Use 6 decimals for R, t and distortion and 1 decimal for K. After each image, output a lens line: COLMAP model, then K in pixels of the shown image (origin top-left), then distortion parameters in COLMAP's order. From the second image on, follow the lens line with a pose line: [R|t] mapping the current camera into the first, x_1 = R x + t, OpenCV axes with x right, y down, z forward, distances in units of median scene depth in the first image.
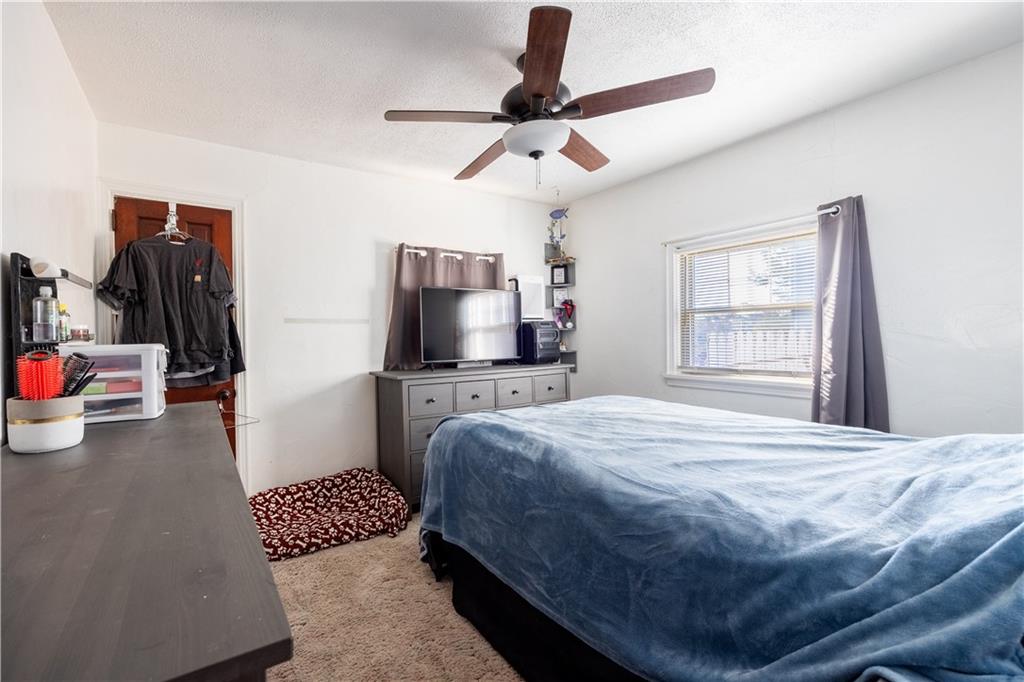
lens RADIAL K [[415.3, 0, 512.0], [0, 415.3, 341.0], [0, 0, 1]] dist [0.000227, 0.000143]
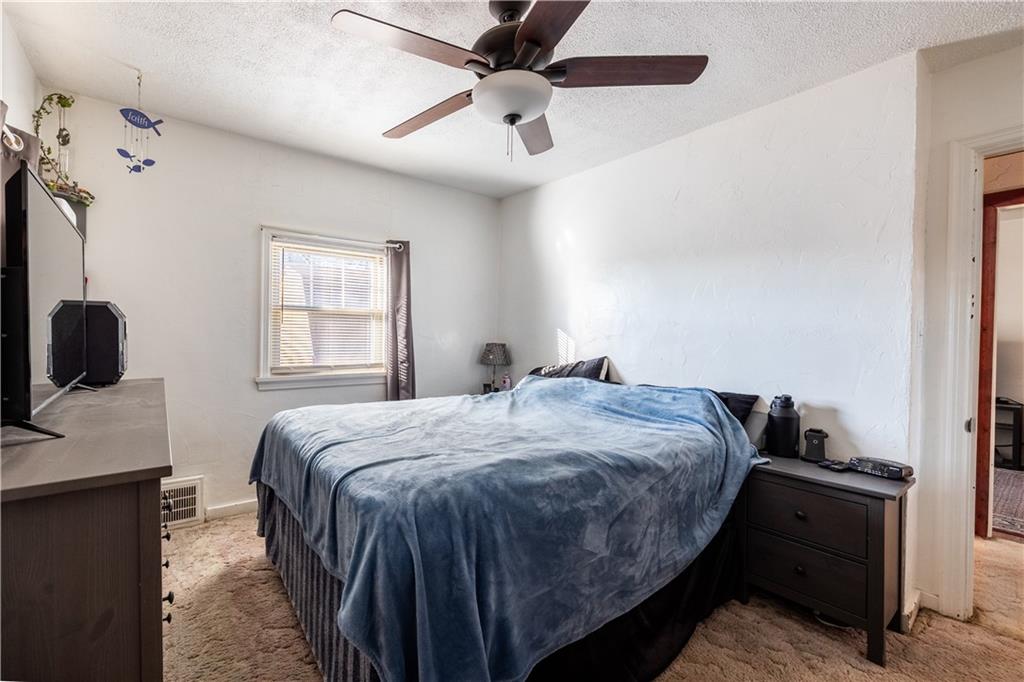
lens RADIAL K [[415.3, 0, 512.0], [0, 415.3, 341.0], [0, 0, 1]] dist [0.000227, 0.000143]
pose [[-0.030351, 0.006910, 0.999515, -0.607412], [0.005507, 0.999962, -0.006746, 0.014697], [-0.999524, 0.005299, -0.030387, 0.629761]]
